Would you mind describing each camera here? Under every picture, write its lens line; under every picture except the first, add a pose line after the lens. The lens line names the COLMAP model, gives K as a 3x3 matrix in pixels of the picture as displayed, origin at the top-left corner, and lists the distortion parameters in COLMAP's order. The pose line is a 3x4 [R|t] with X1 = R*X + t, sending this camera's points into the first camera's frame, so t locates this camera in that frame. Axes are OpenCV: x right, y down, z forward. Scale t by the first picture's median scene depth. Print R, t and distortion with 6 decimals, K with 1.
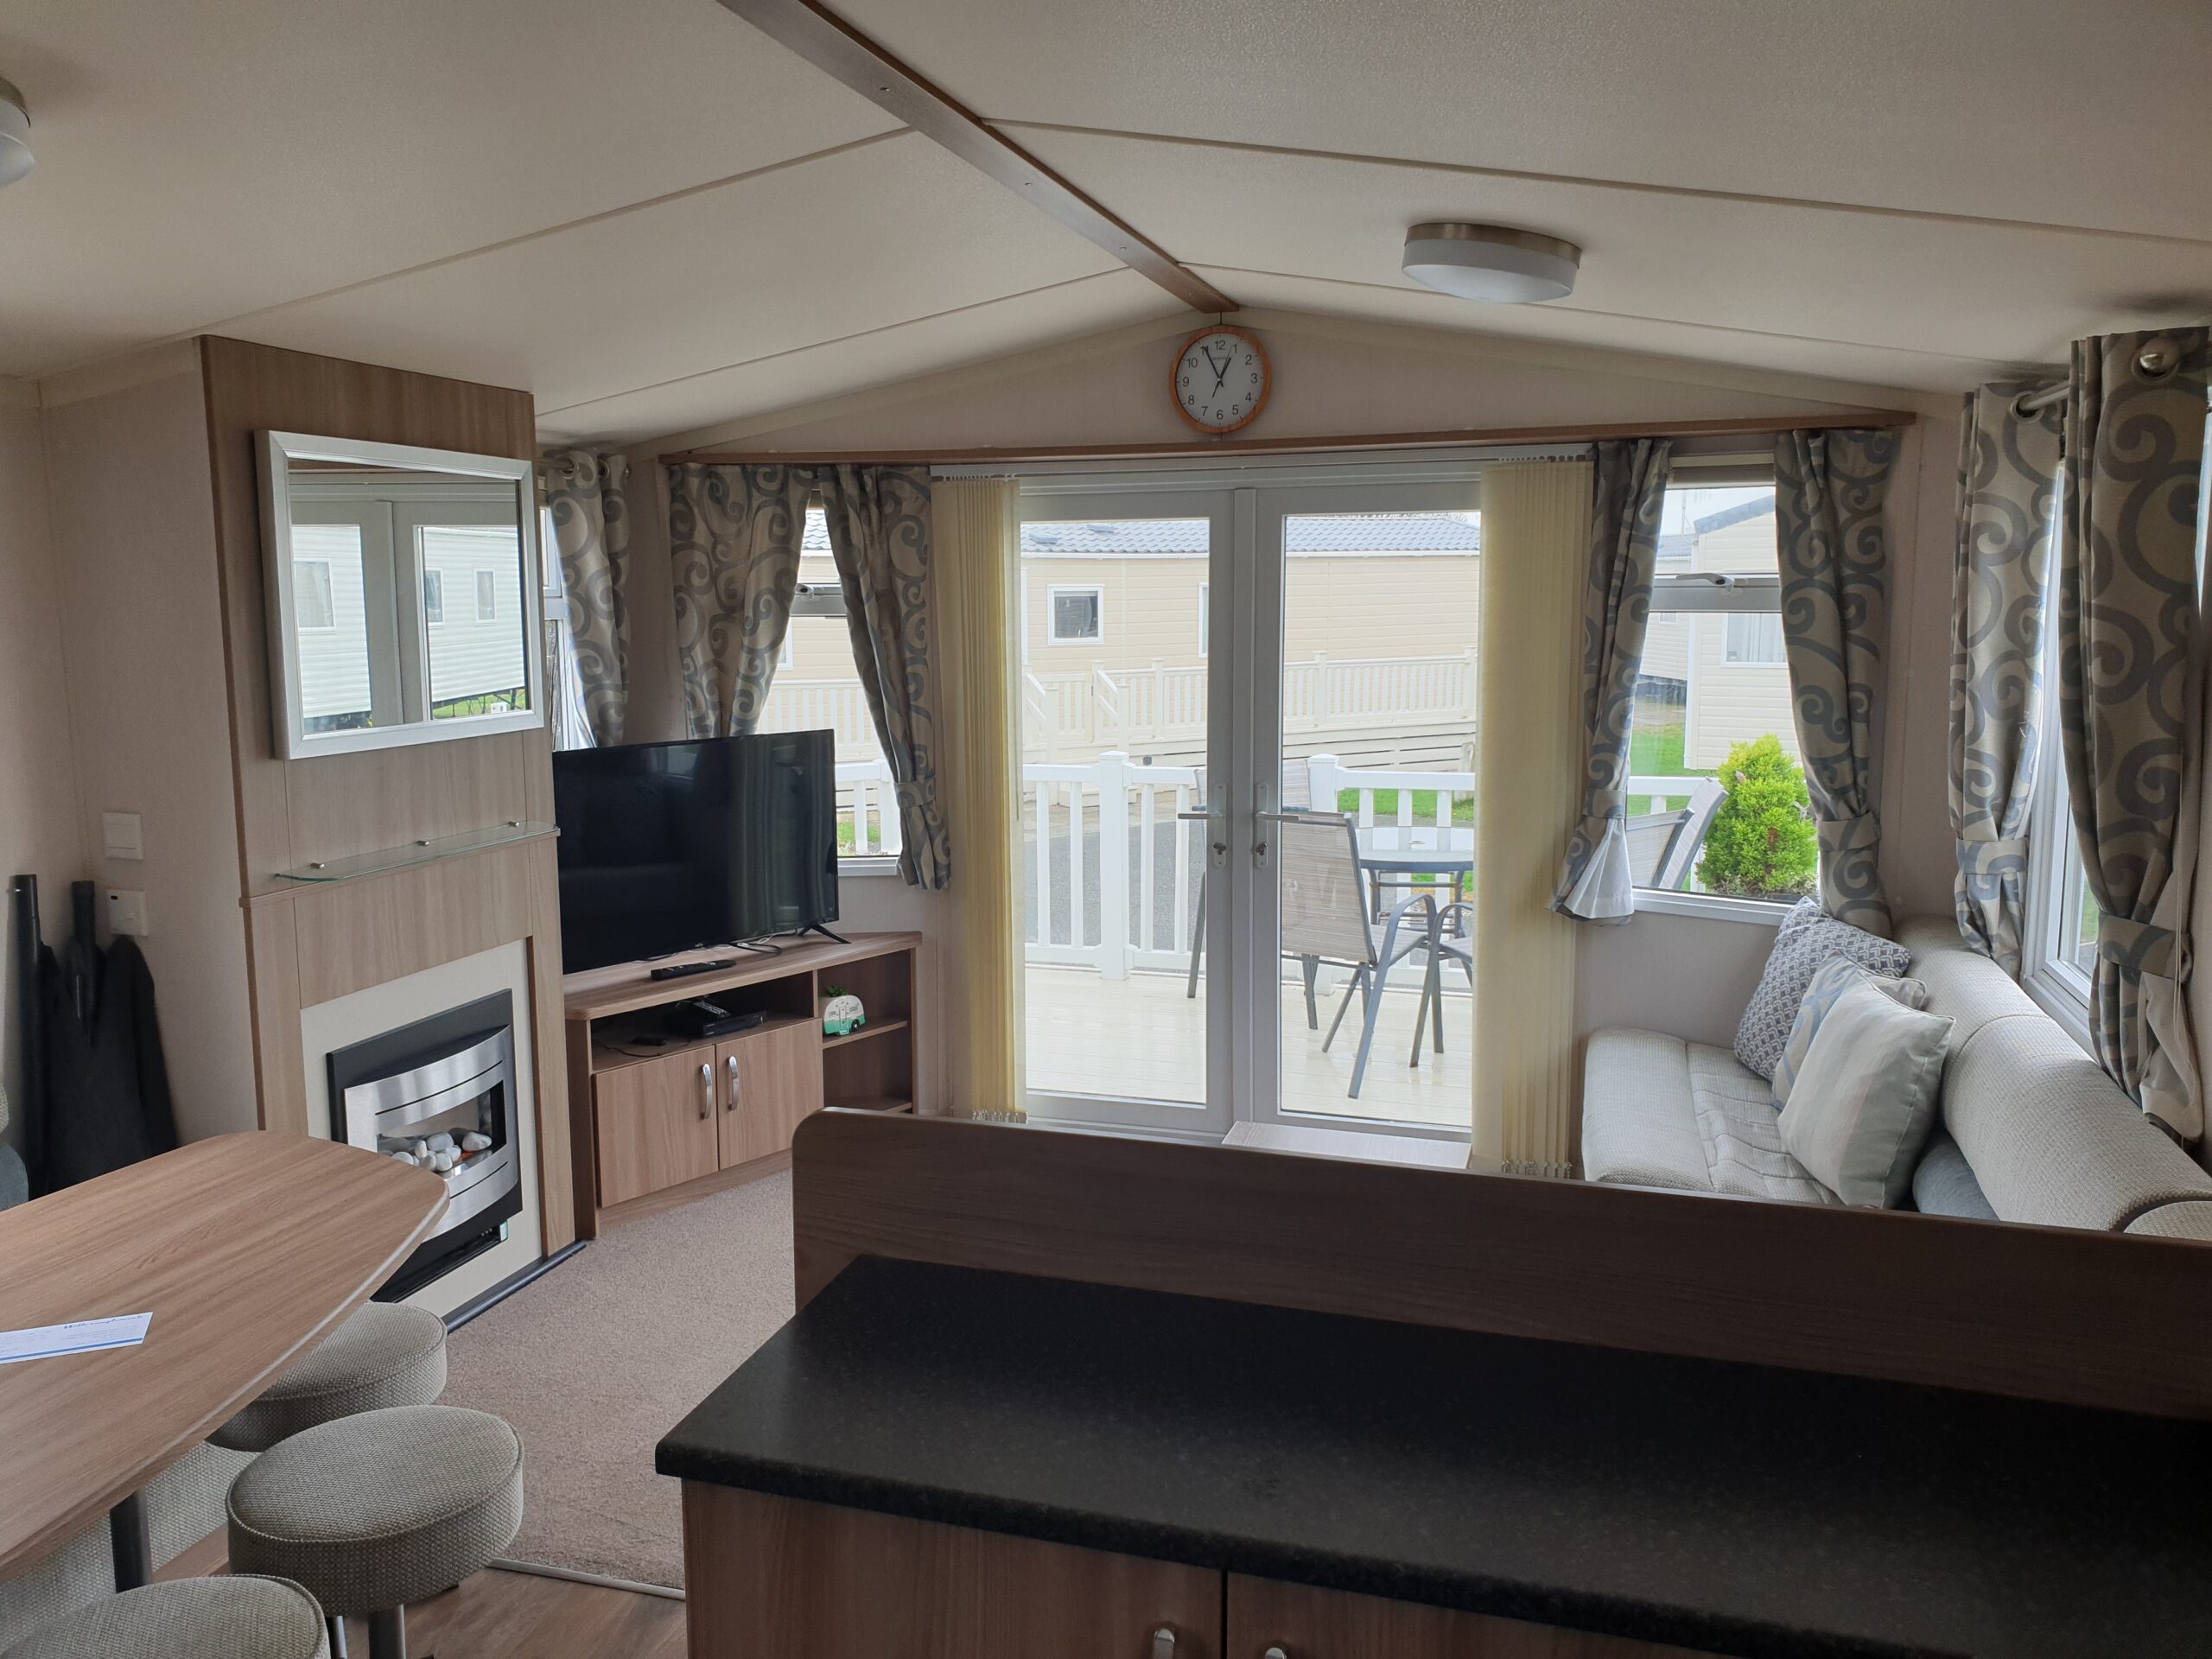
lens RADIAL K [[1712.4, 0, 1106.0], [0, 1712.4, 829.5], [0, 0, 1]] dist [0.002641, -0.063360]
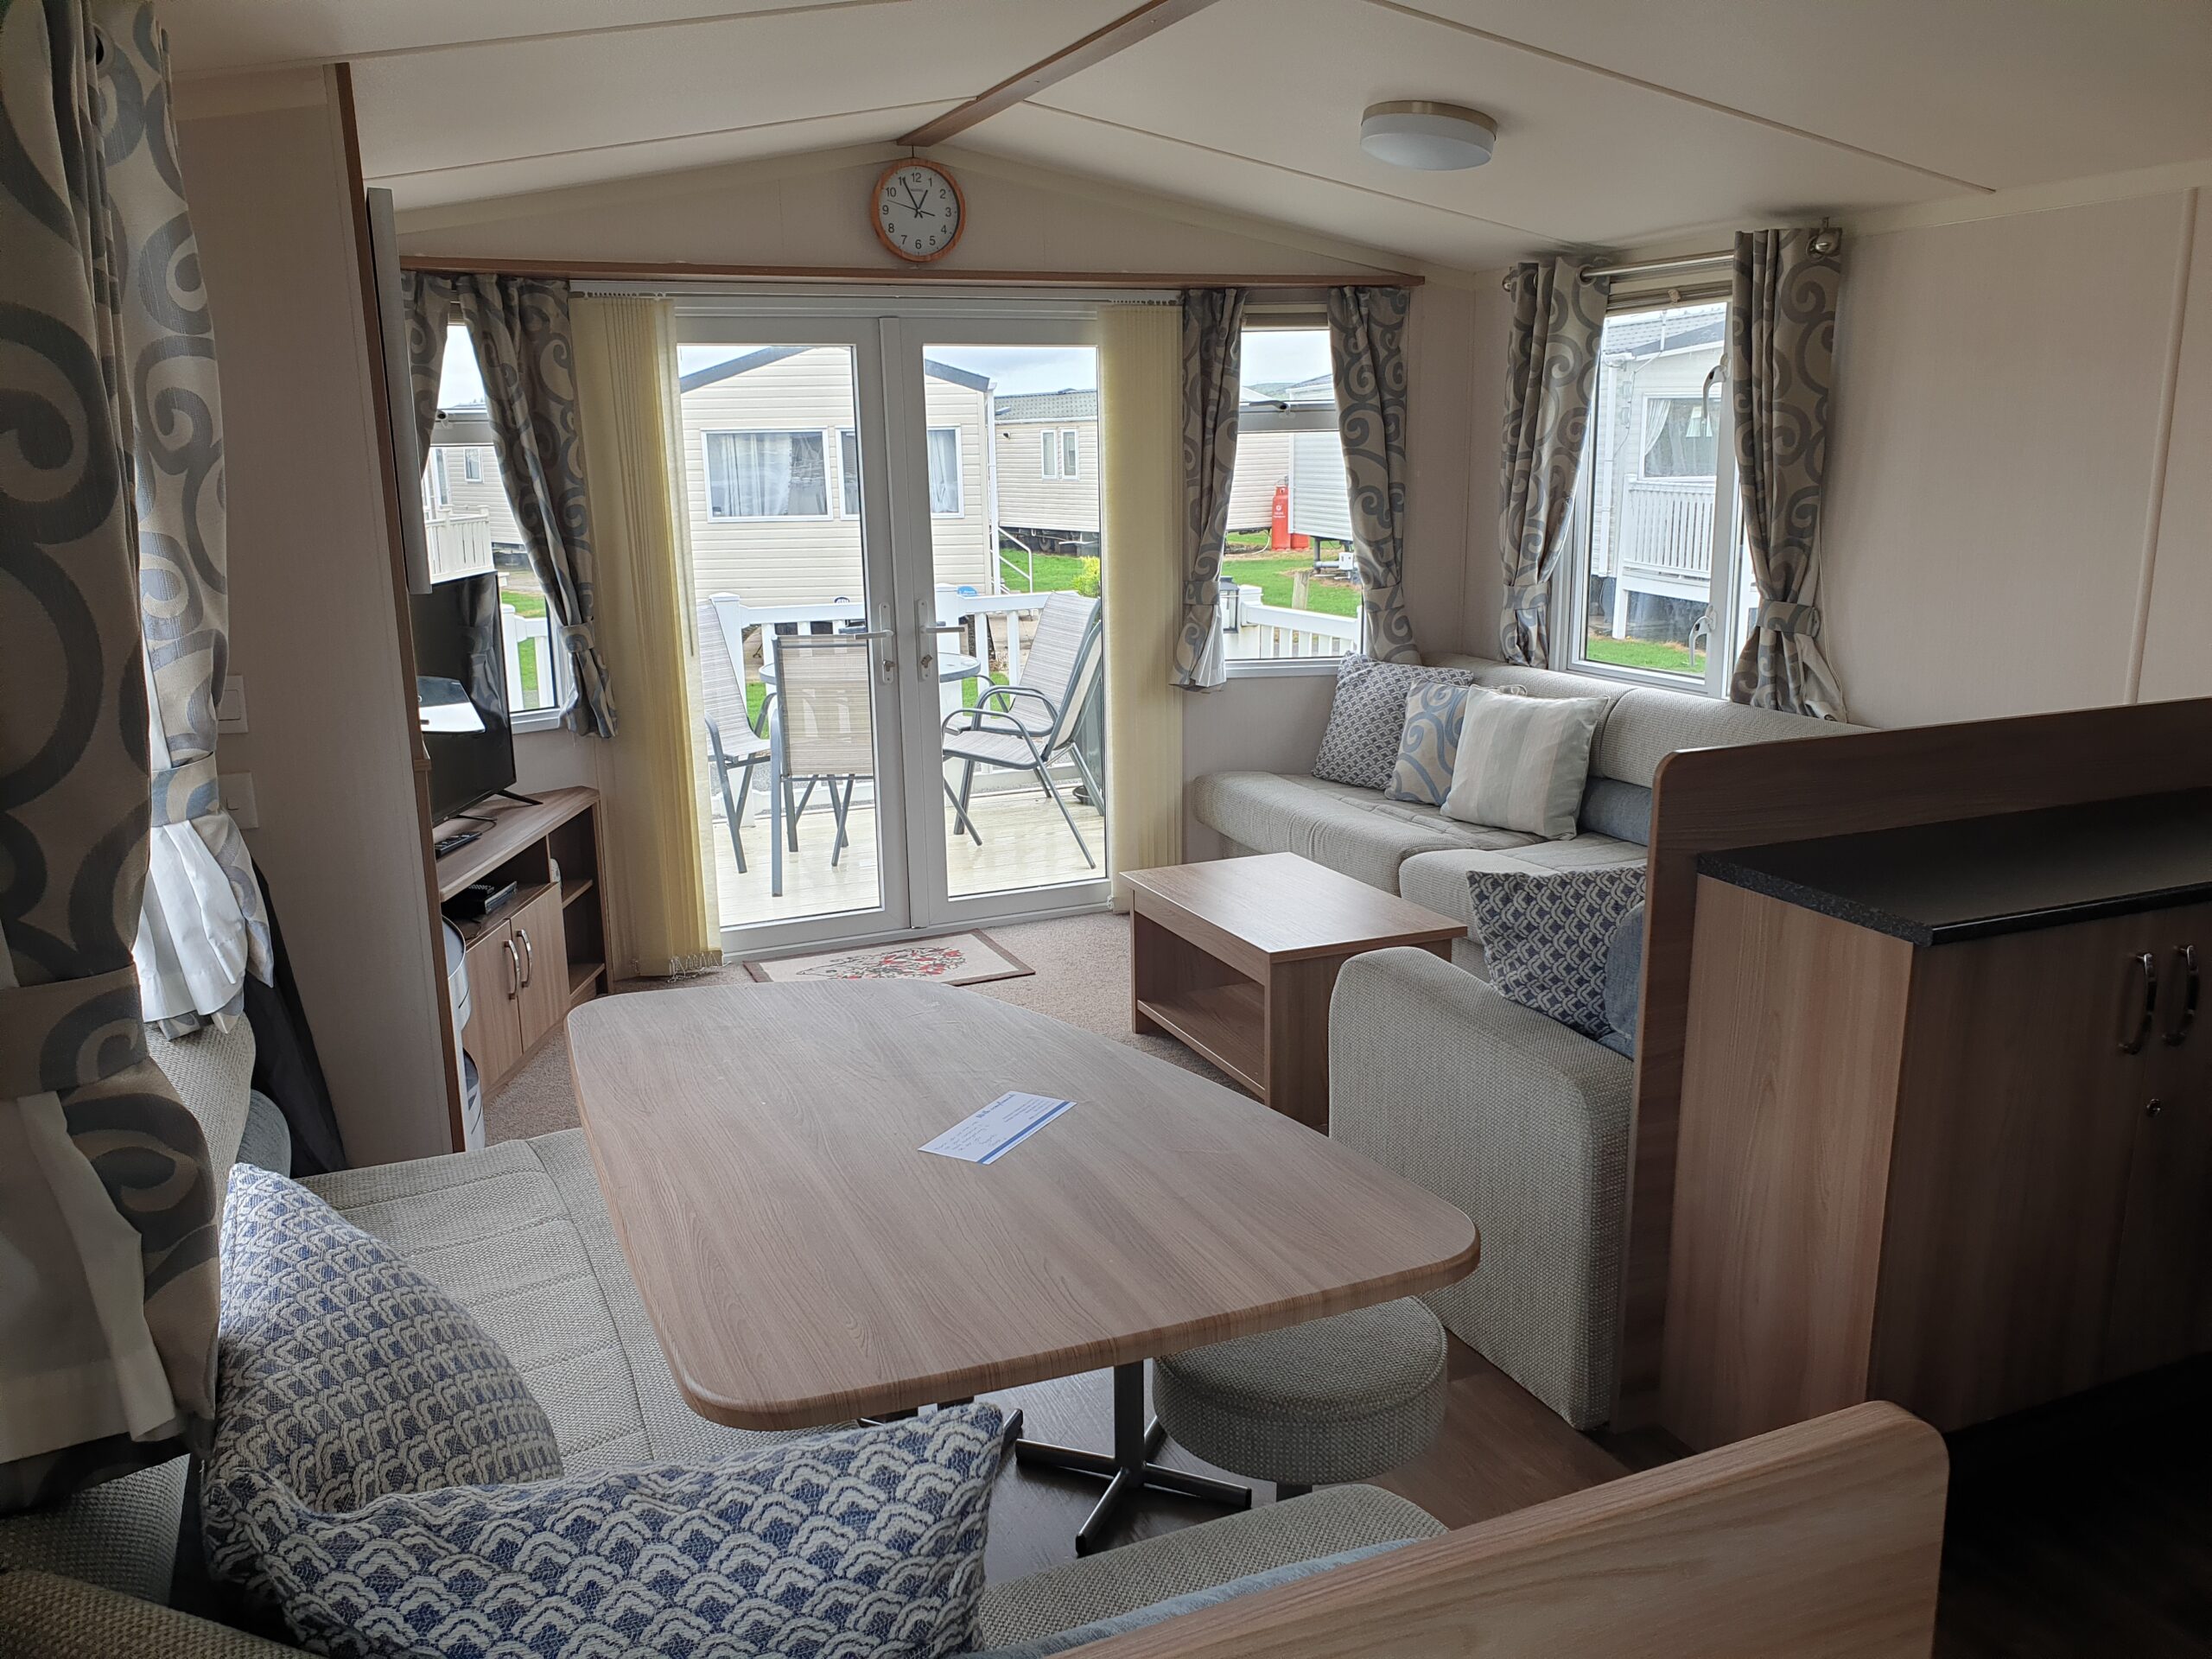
lens RADIAL K [[1720.6, 0, 1106.0], [0, 1720.6, 829.5], [0, 0, 1]] dist [0.112225, -0.361757]
pose [[0.752726, -0.148319, 0.641409, -0.596880], [0.105128, 0.988869, 0.105293, 0.015748], [-0.649886, -0.011826, 0.759940, 0.102395]]
